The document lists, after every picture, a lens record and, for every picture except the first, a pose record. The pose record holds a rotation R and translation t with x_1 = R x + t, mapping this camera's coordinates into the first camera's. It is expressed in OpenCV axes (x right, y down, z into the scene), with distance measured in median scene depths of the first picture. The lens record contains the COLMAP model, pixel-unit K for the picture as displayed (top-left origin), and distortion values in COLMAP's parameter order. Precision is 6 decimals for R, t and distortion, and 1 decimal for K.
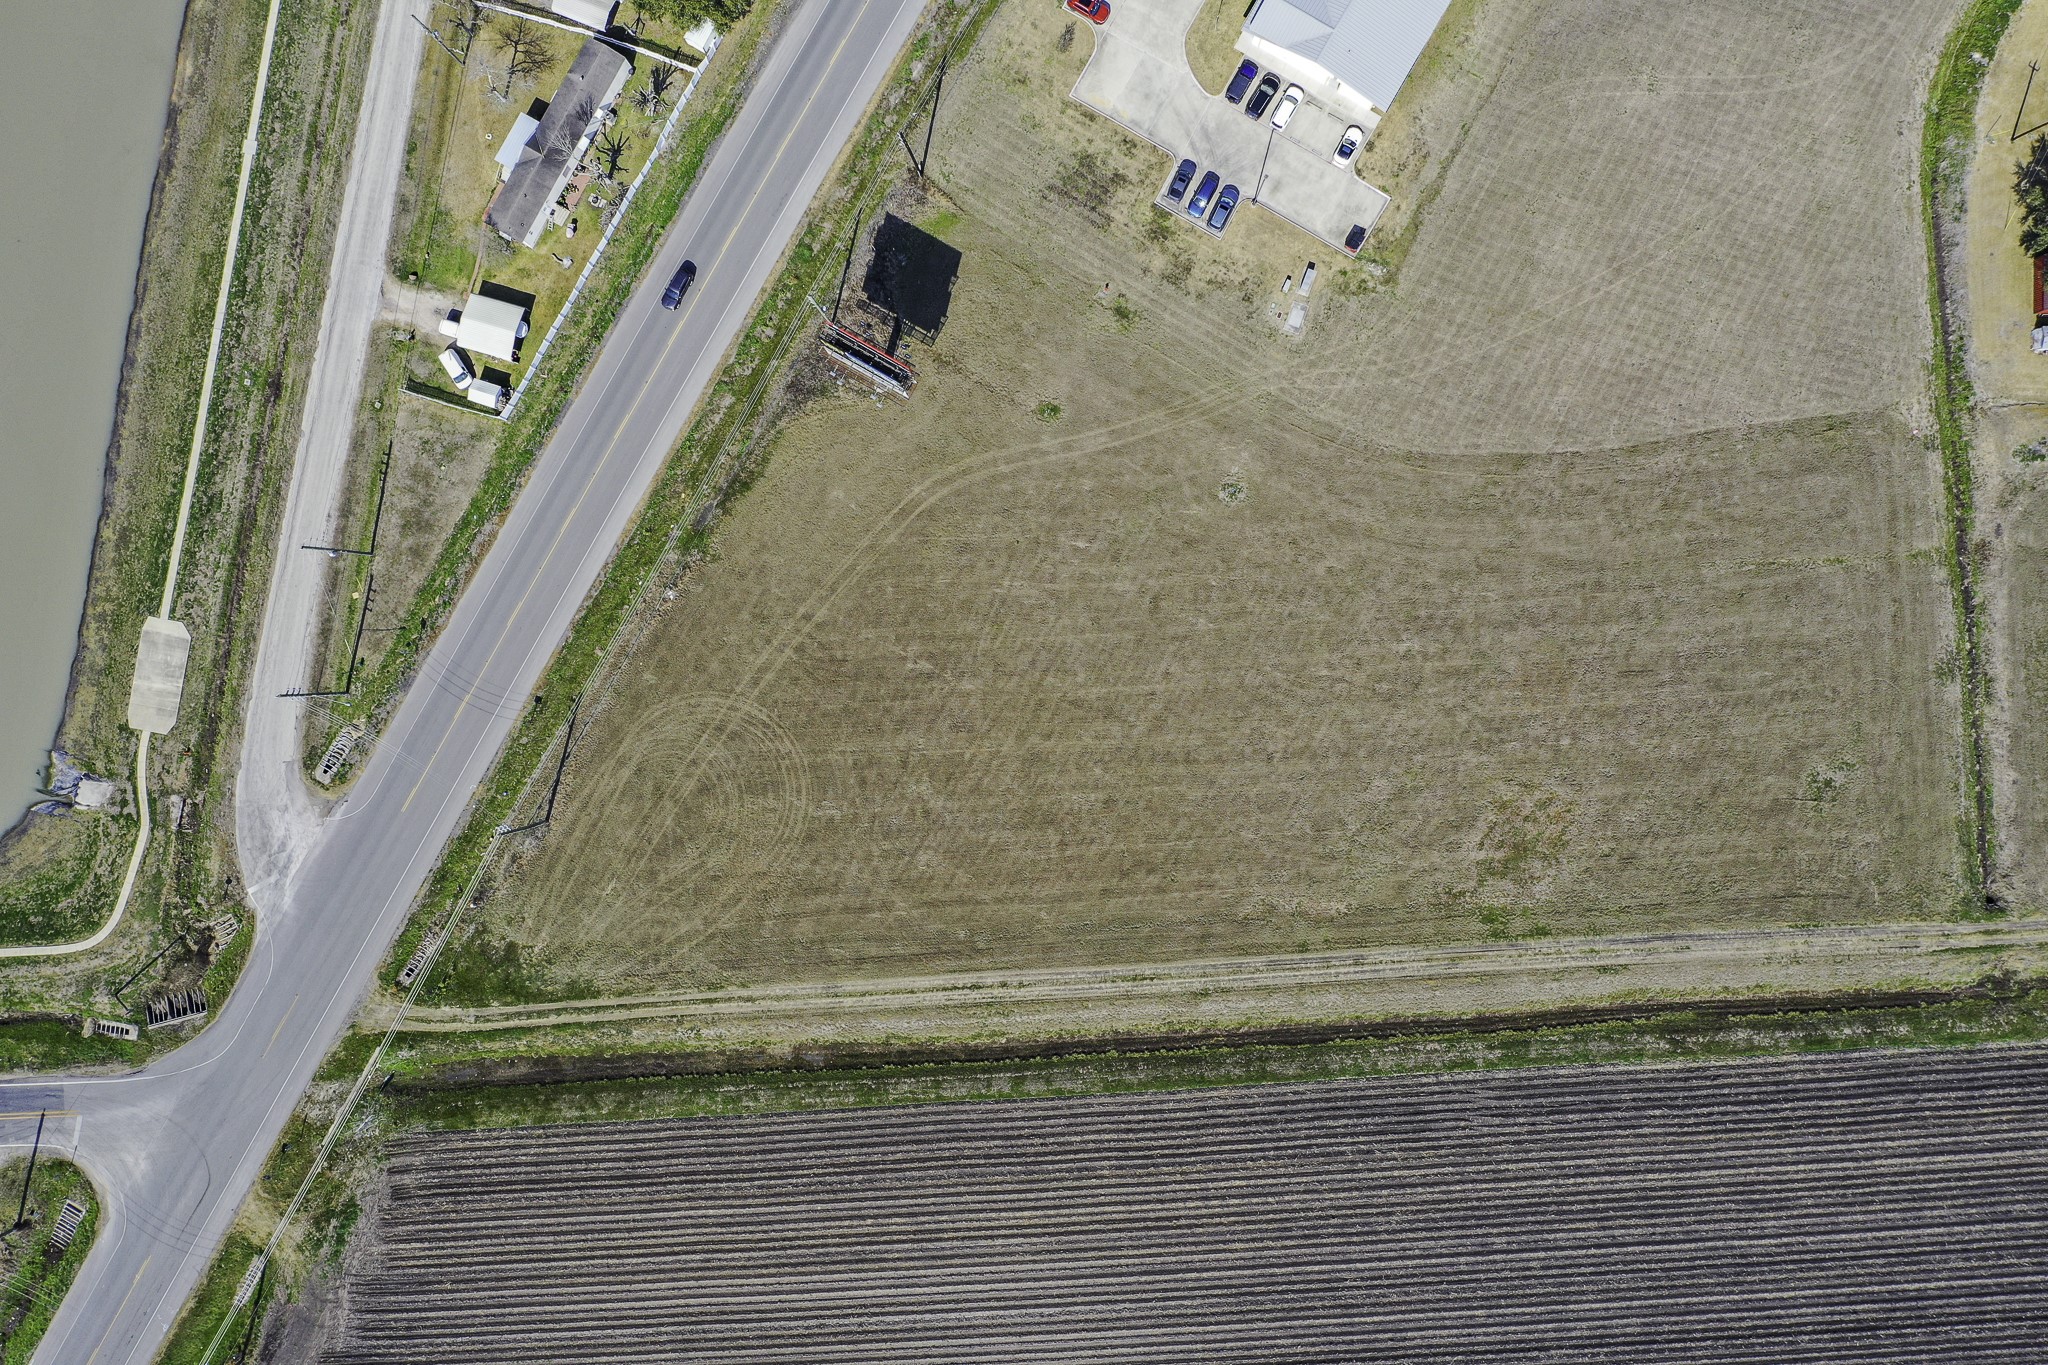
lens RADIAL K [[1587.5, 0, 1020.2], [0, 1587.5, 734.4], [0, 0, 1]] dist [-0.017391, -0.006398]
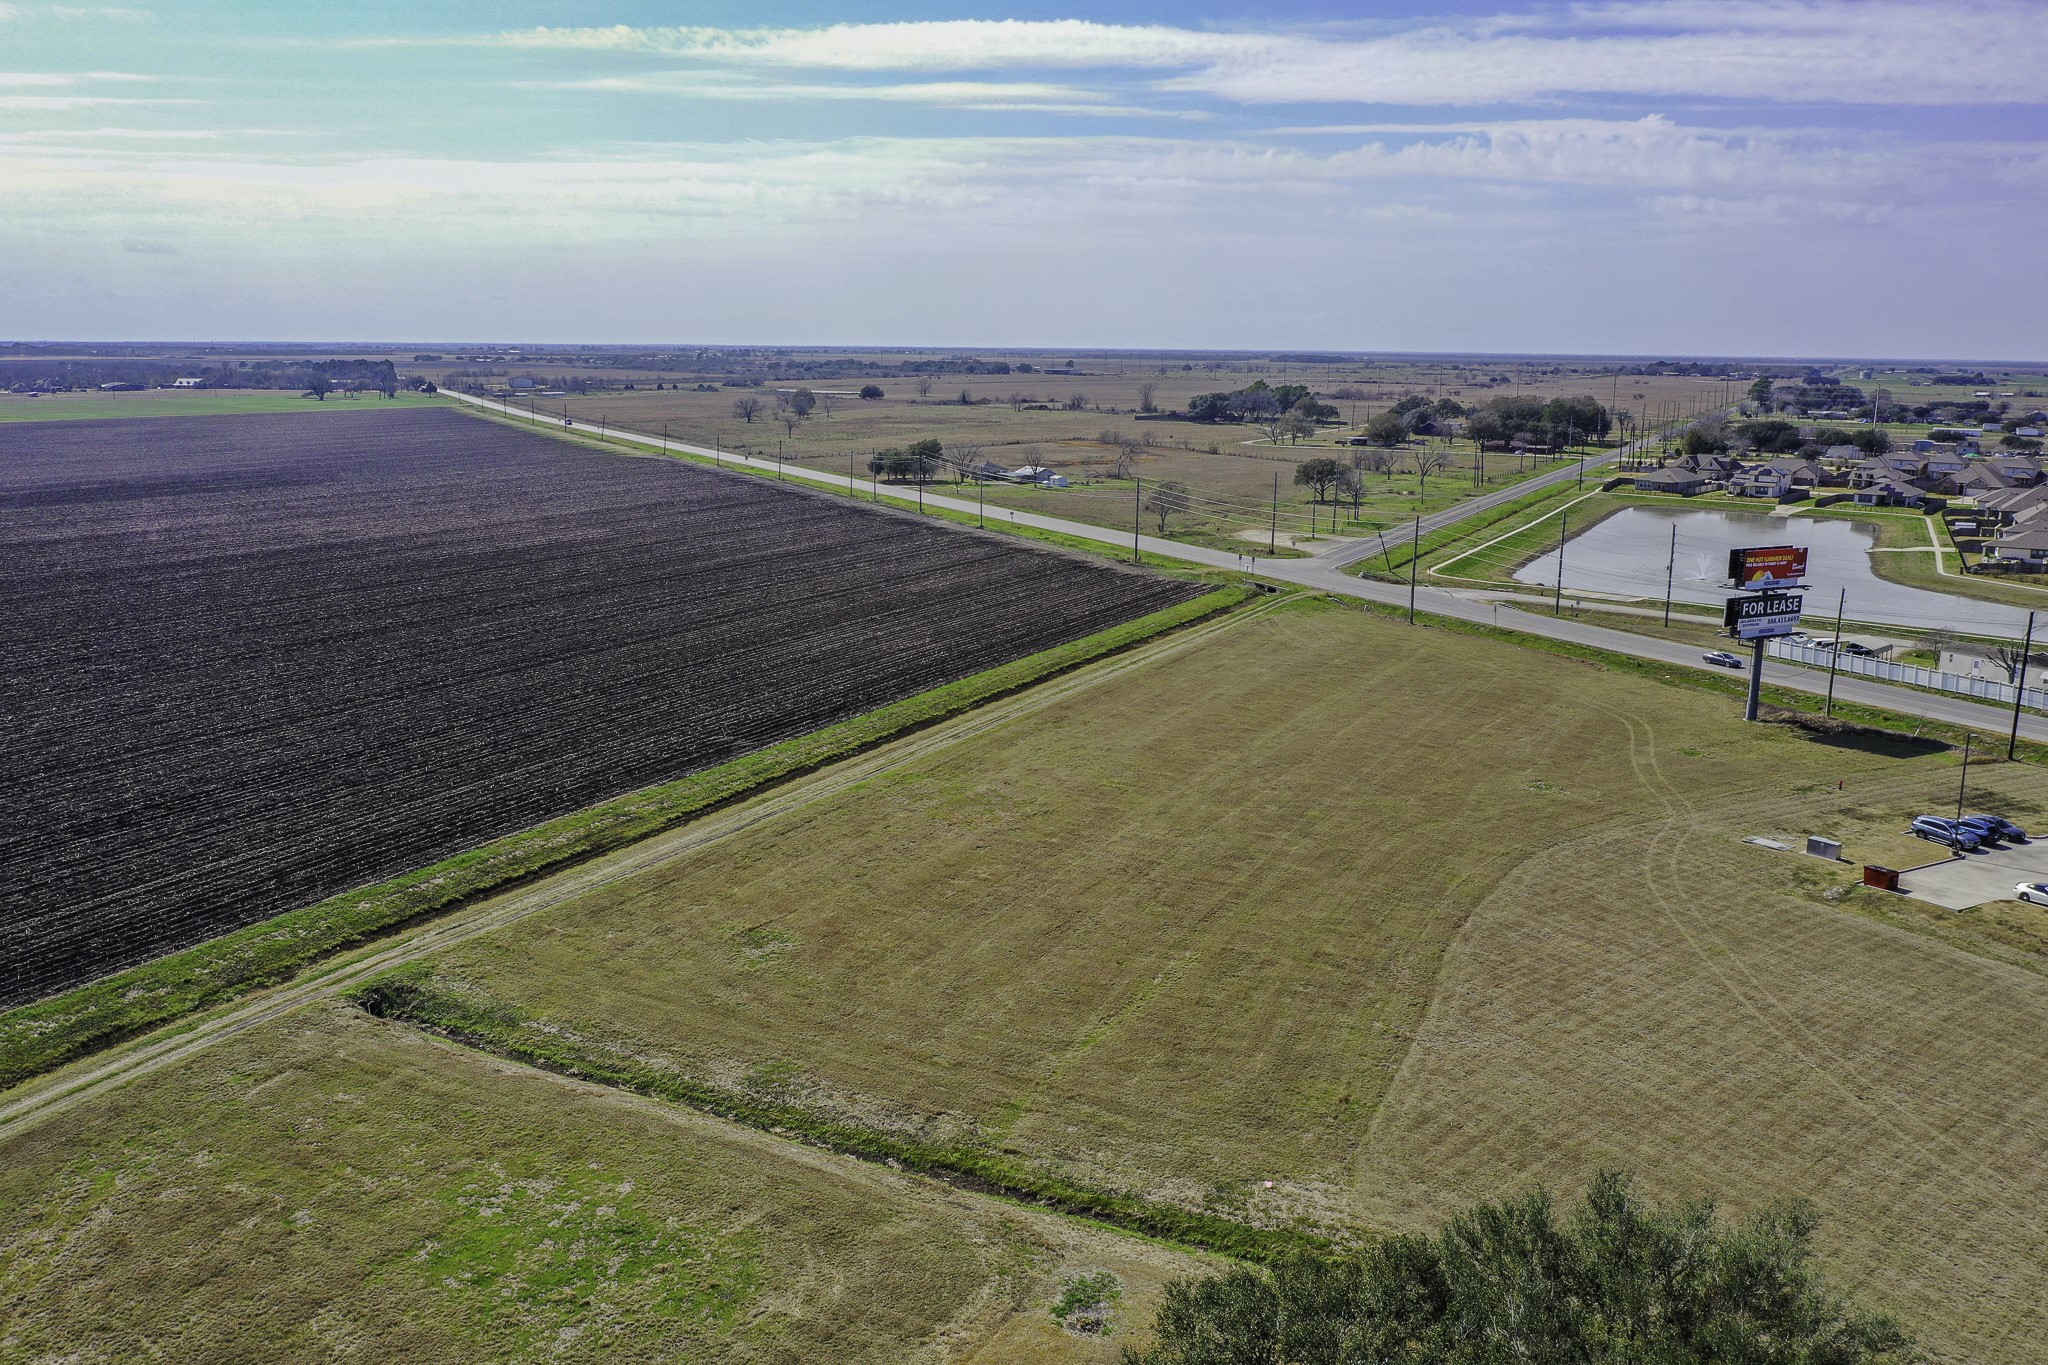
lens RADIAL K [[1597.3, 0, 1017.0], [0, 1597.3, 679.6], [0, 0, 1]] dist [-0.021352, 0.000394]
pose [[-0.529006, 0.192434, -0.826512, 0.902245], [-0.848585, -0.128487, 0.513219, -0.325772], [-0.007435, 0.972862, 0.231267, 0.756726]]
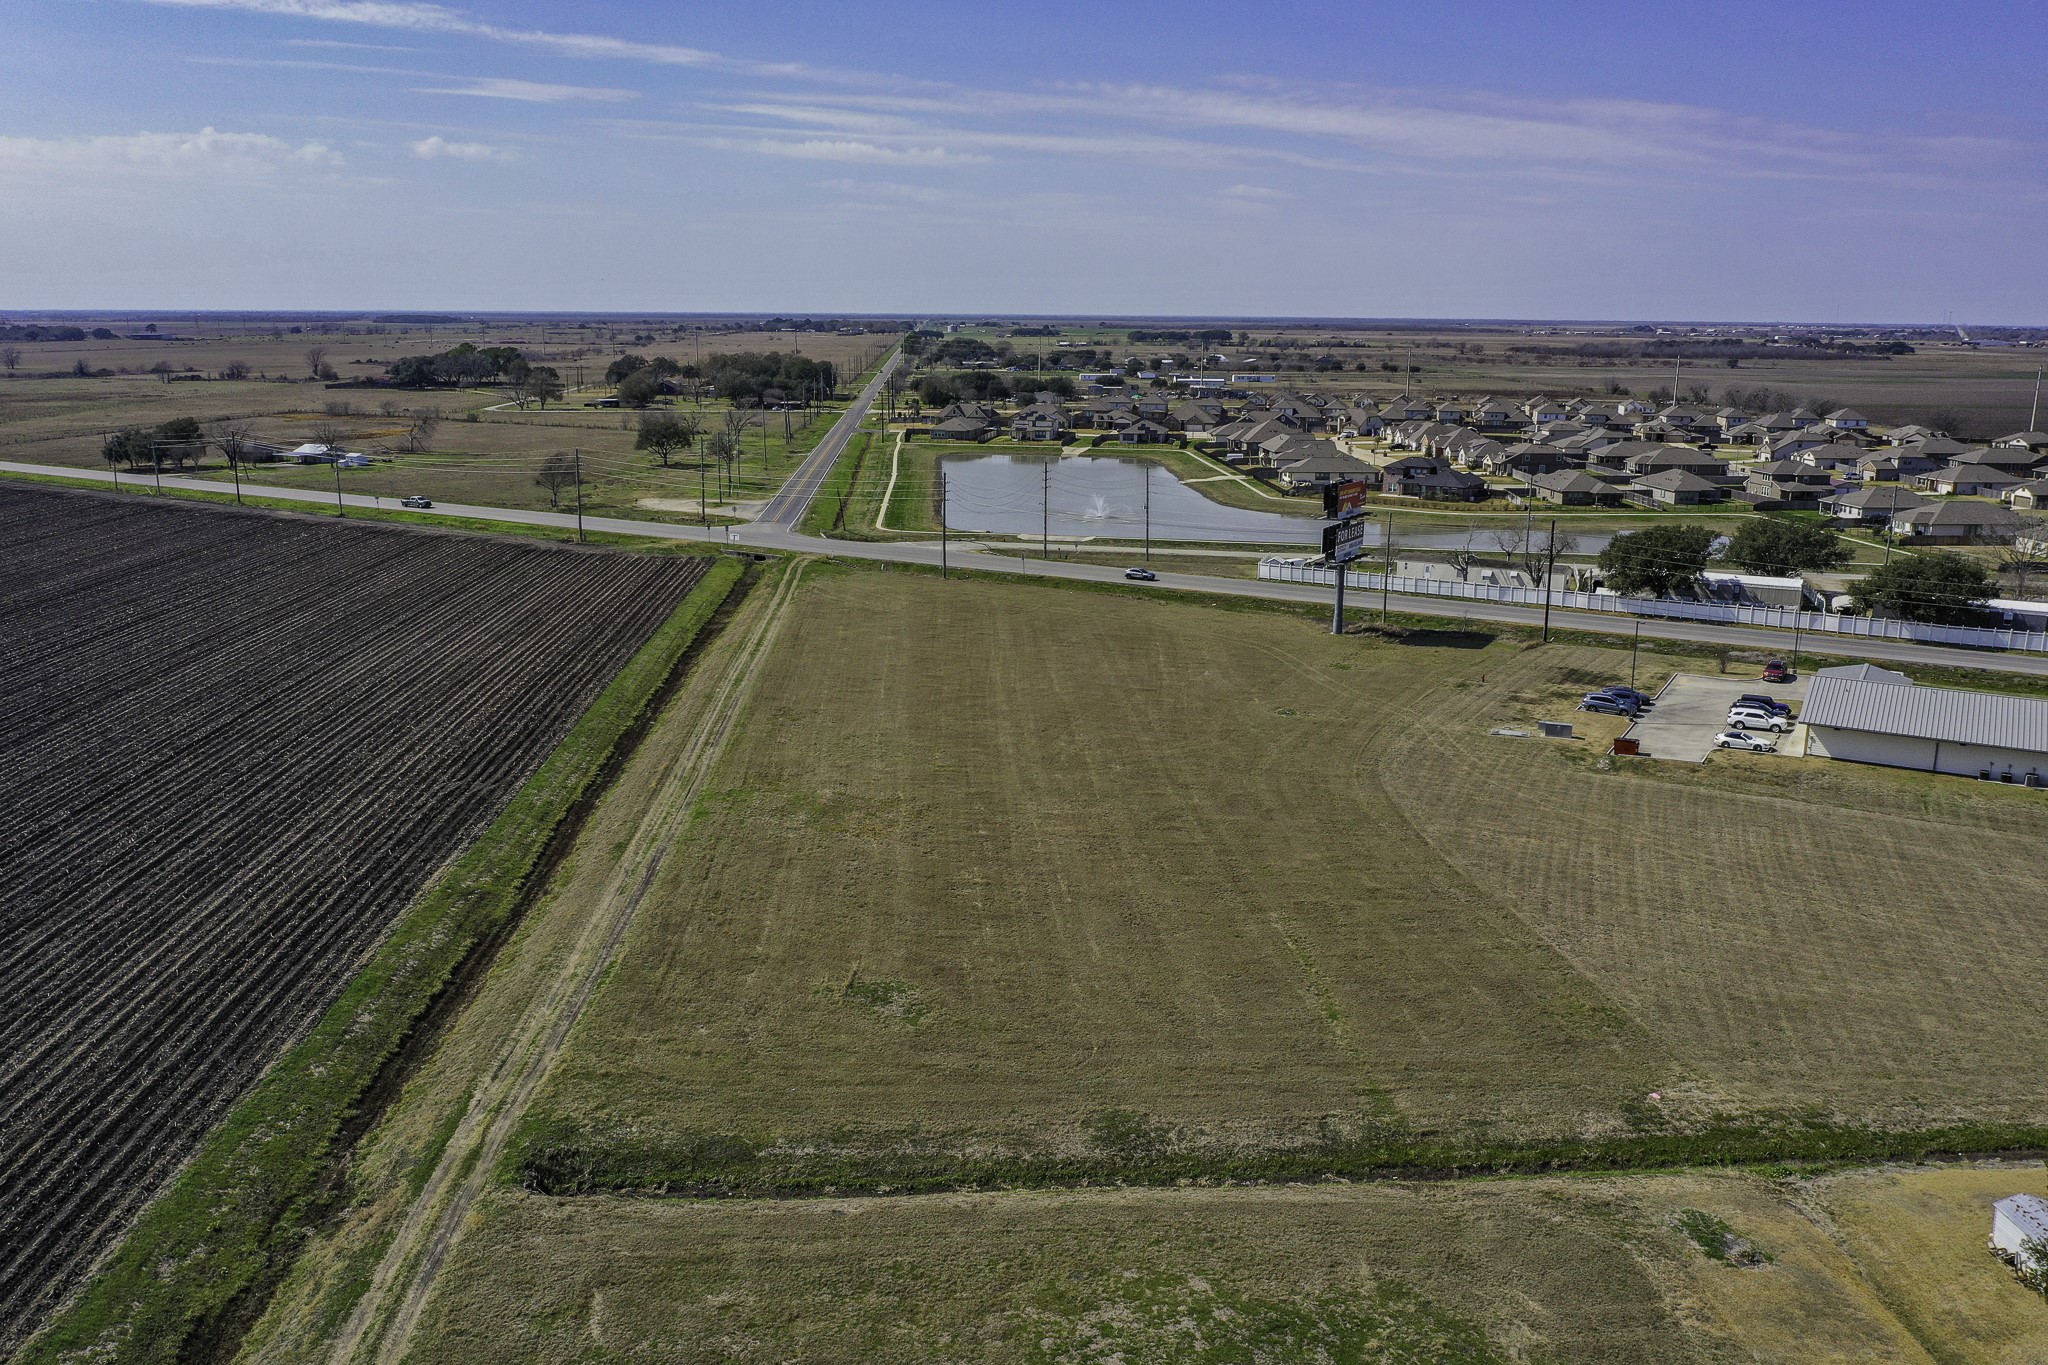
lens RADIAL K [[1595.0, 0, 1017.3], [0, 1595.0, 682.9], [0, 0, 1]] dist [-0.013905, -0.003286]
pose [[-0.014182, 0.250005, -0.968141, 0.952044], [-0.999714, -0.022212, 0.008909, -0.013510], [-0.019277, 0.967990, 0.250248, 0.761236]]
